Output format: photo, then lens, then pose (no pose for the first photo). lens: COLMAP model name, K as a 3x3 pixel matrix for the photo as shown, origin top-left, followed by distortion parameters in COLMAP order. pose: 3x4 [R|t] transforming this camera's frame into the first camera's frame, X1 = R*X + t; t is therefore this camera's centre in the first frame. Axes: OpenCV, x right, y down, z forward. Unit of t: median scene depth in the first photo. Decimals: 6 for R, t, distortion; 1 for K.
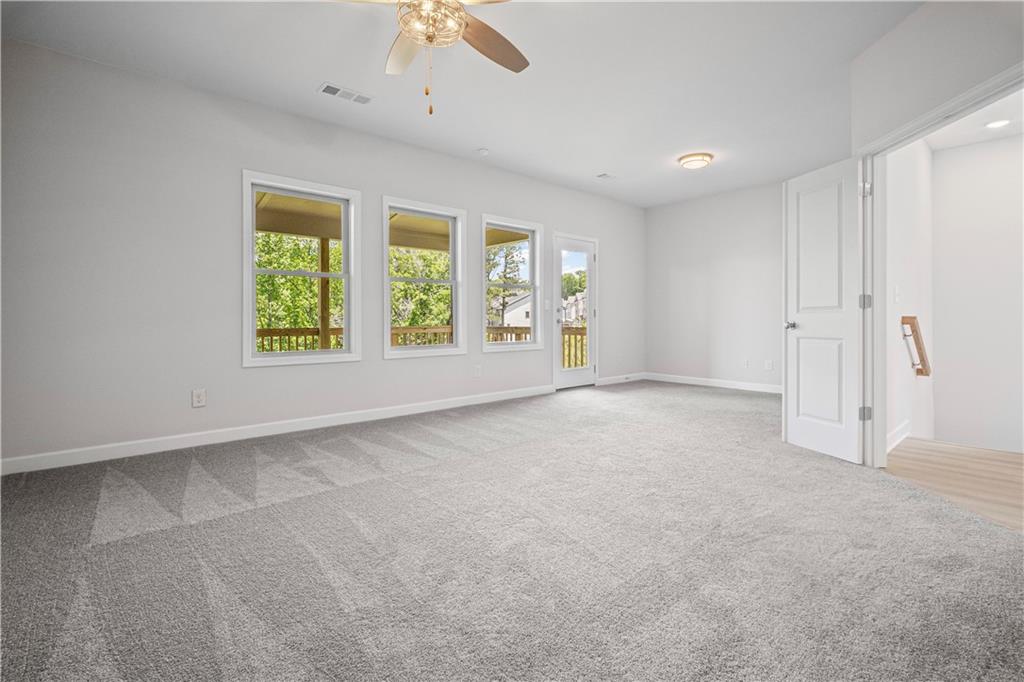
lens RADIAL K [[482.4, 0, 509.3], [0, 482.4, 333.1], [0, 0, 1]] dist [-0.004005, -0.000642]
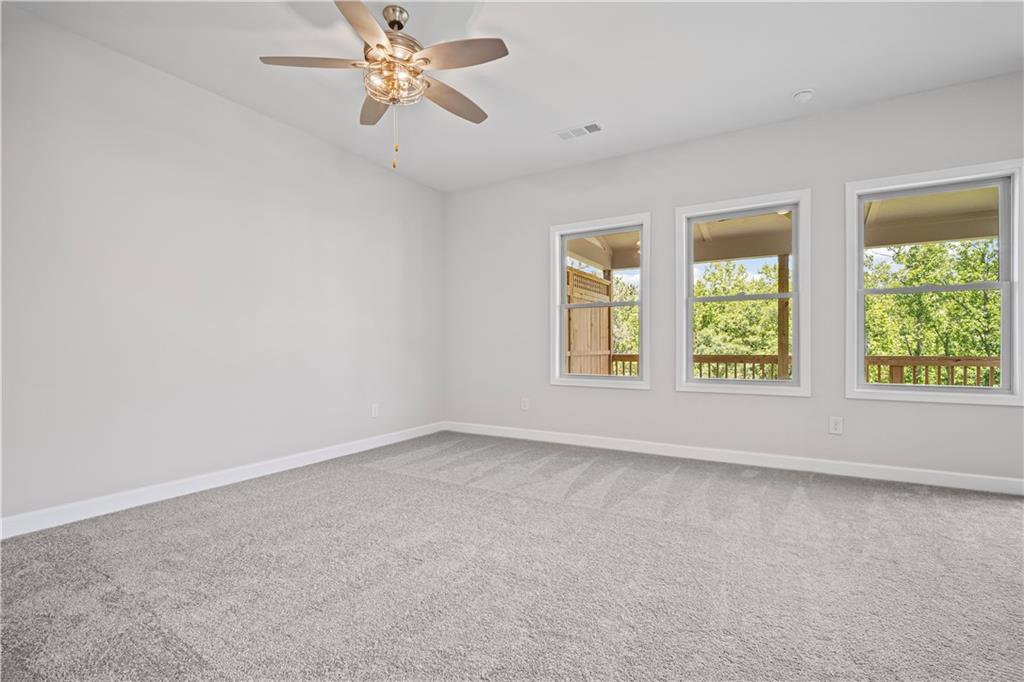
lens RADIAL K [[472.9, 0, 513.4], [0, 472.9, 351.9], [0, 0, 1]] dist [0.000754, -0.000031]
pose [[0.310422, 0.012979, -0.950510, 0.291046], [-0.027630, 0.999608, 0.004626, -0.008268], [0.950197, 0.024827, 0.310659, 0.265034]]
